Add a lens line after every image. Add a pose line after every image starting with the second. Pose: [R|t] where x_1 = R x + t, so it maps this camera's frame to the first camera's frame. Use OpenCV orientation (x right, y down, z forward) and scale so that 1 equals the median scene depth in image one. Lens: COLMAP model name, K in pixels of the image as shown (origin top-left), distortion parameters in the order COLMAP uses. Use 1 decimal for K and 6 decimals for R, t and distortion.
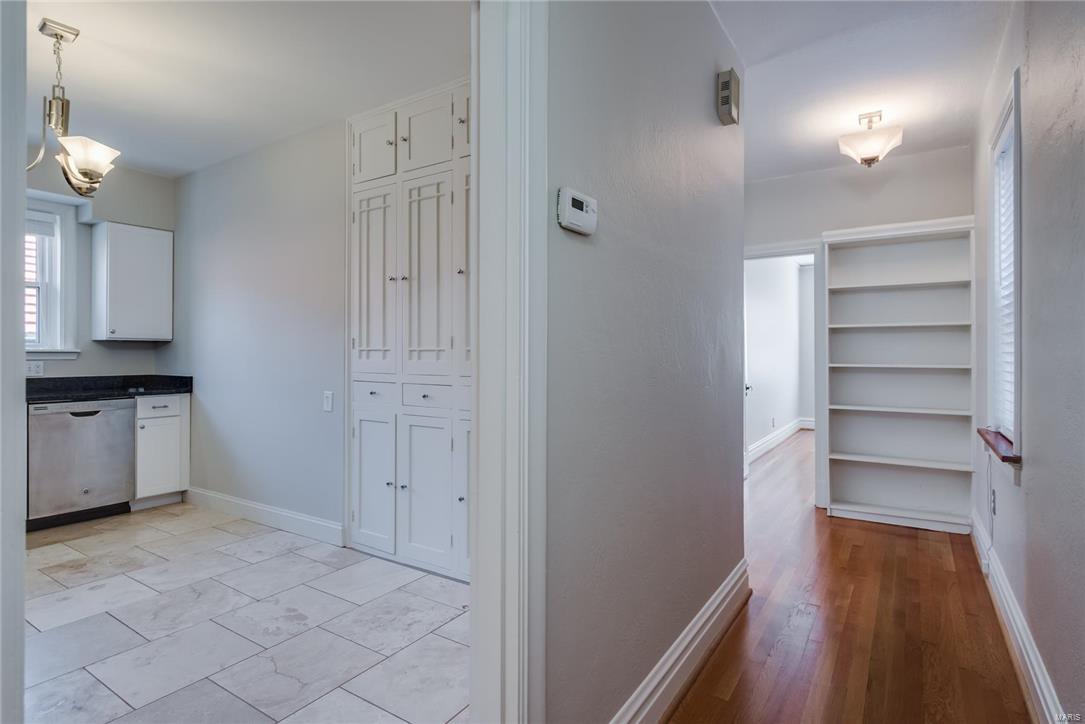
lens RADIAL K [[563.8, 0, 539.3], [0, 563.8, 350.5], [0, 0, 1]] dist [0.010485, -0.001487]
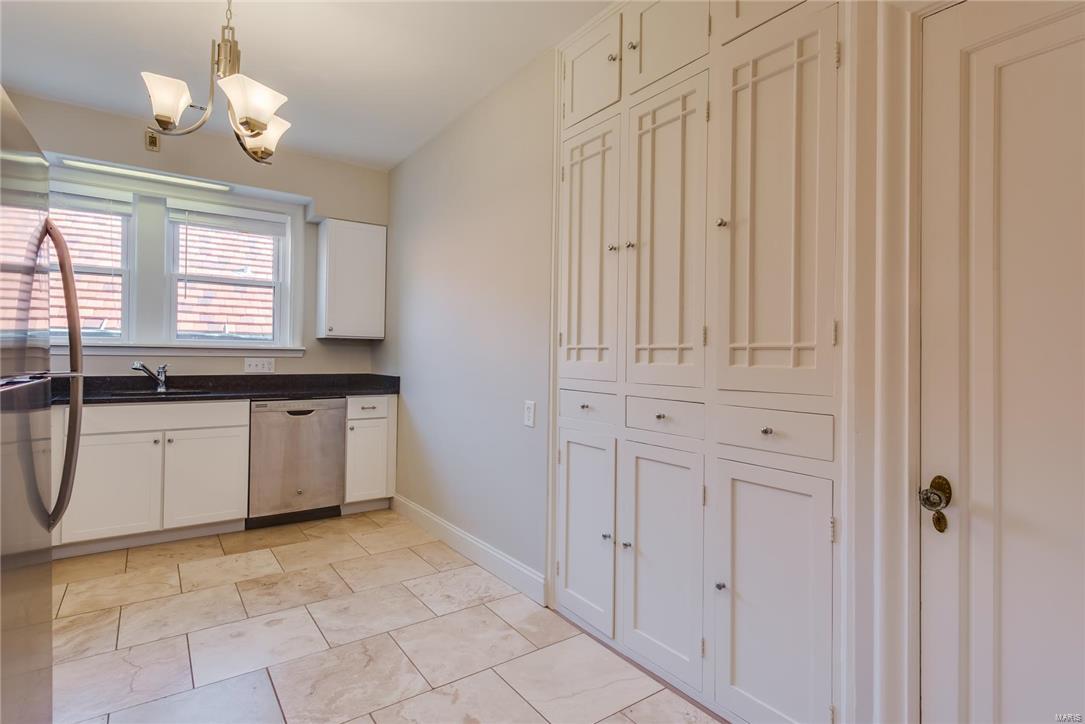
lens RADIAL K [[536.8, 0, 546.6], [0, 536.8, 355.9], [0, 0, 1]] dist [0.005512, 0.000071]
pose [[0.939568, 0.011306, -0.342177, -0.102134], [-0.010563, 0.999936, 0.004034, 0.006597], [0.342200, -0.000175, 0.939627, 0.322309]]
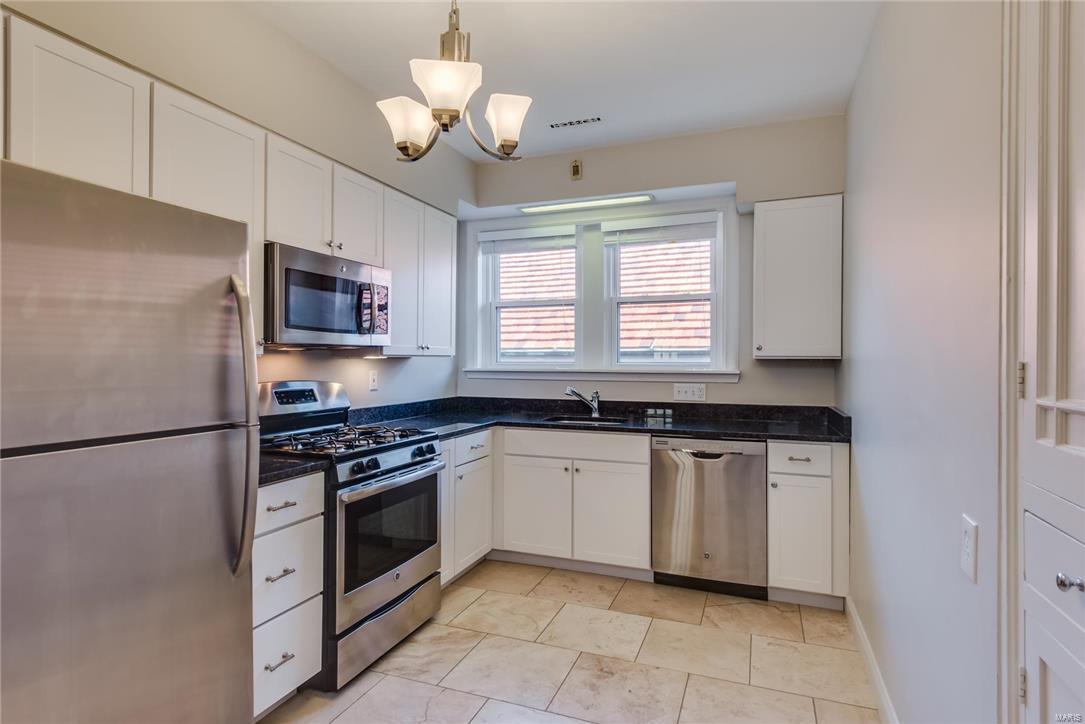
lens RADIAL K [[572.9, 0, 541.4], [0, 572.9, 357.8], [0, 0, 1]] dist [0.005482, -0.002084]
pose [[0.221464, -0.003003, -0.975164, -0.098777], [0.003272, 0.999992, -0.002336, -0.024763], [0.975163, -0.002673, 0.221472, 0.705428]]
